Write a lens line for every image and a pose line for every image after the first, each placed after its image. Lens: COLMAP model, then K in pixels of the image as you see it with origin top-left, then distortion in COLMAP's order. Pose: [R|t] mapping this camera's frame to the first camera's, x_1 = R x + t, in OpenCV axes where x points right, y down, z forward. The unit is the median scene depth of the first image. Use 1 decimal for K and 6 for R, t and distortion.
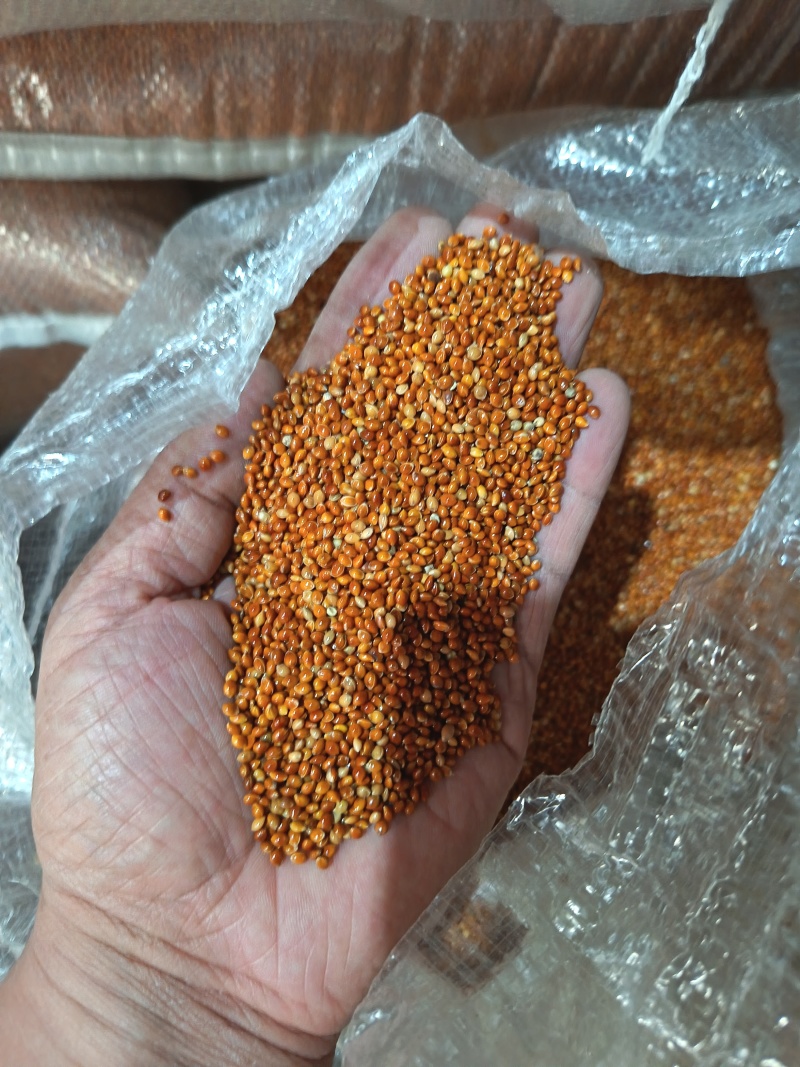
lens RADIAL K [[733.8, 0, 401.4], [0, 733.8, 482.8], [0, 0, 1]] dist [-0.147097, -0.042434]
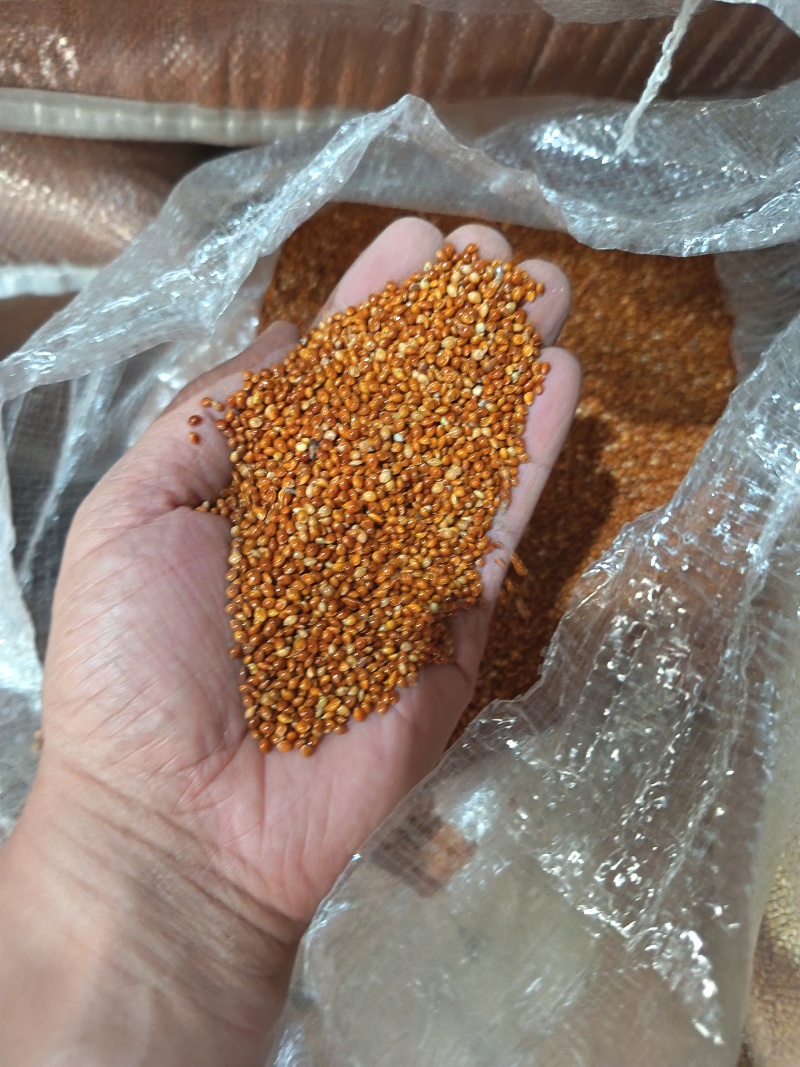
lens RADIAL K [[739.9, 0, 403.4], [0, 739.9, 537.5], [0, 0, 1]] dist [-0.152847, -0.004306]
pose [[0.998417, 0.045915, 0.032490, -0.003398], [-0.048819, 0.994271, 0.095093, 0.053448], [-0.027938, -0.096529, 0.994938, -0.129867]]
